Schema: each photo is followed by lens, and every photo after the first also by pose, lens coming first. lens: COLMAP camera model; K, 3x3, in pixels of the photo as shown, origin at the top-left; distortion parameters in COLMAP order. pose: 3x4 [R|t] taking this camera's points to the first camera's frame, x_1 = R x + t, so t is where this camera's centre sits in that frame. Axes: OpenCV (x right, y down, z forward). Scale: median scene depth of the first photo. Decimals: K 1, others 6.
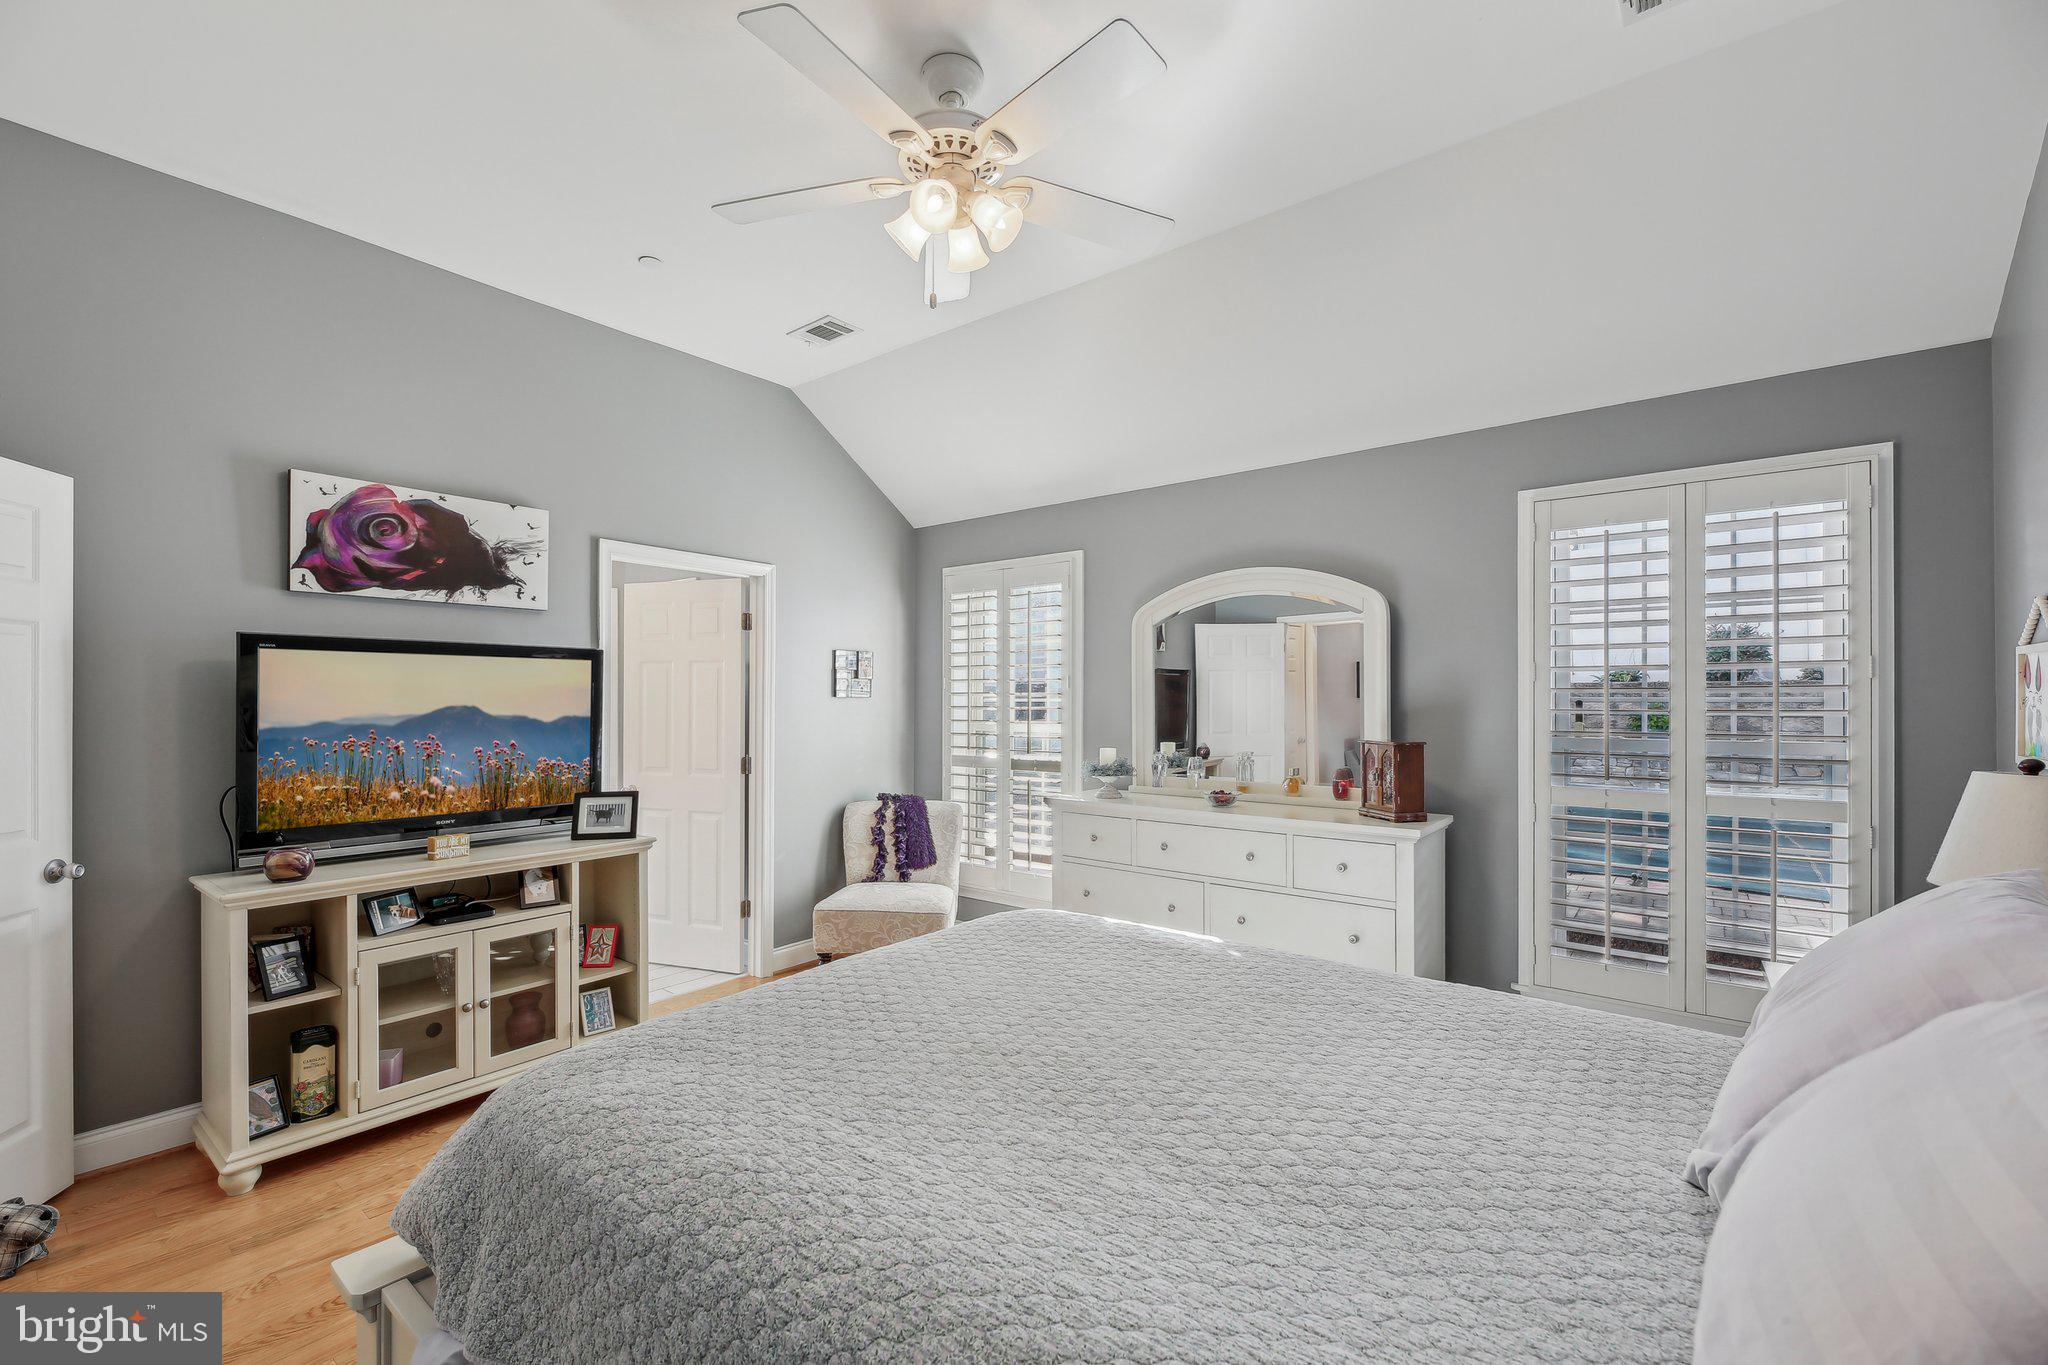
lens RADIAL K [[833.3, 0, 1032.0], [0, 833.3, 717.5], [0, 0, 1]] dist [0.000151, -0.000011]
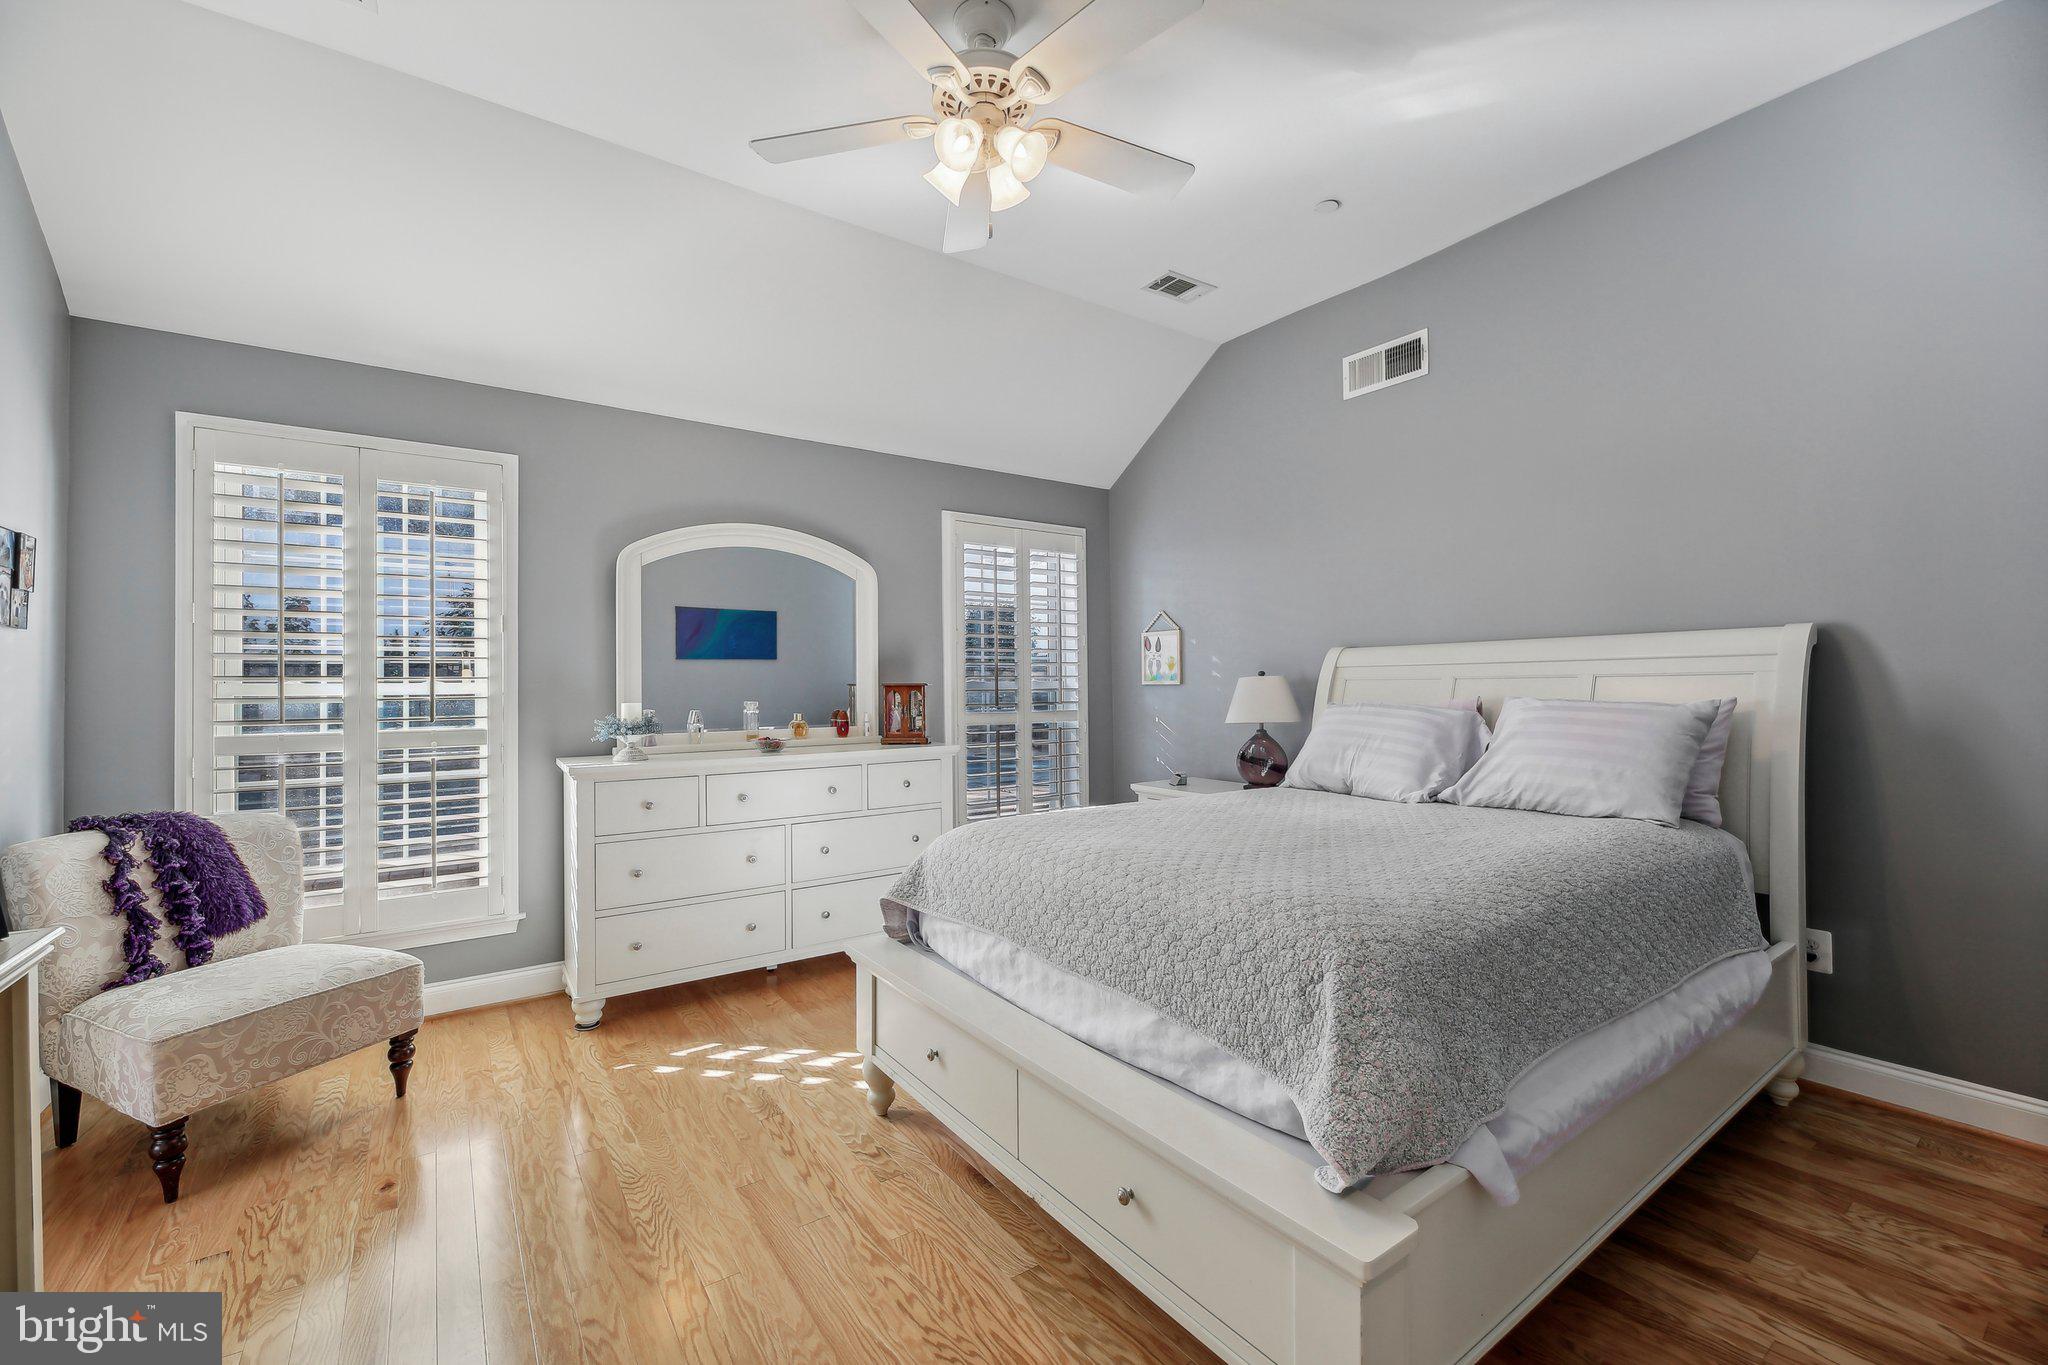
lens RADIAL K [[835.1, 0, 1016.7], [0, 835.1, 689.6], [0, 0, 1]] dist [-0.000308, -0.000005]
pose [[0.298310, -0.009041, 0.954426, -0.648102], [0.024834, 0.999690, 0.001708, 0.033163], [-0.954146, 0.023193, 0.298442, 0.385356]]
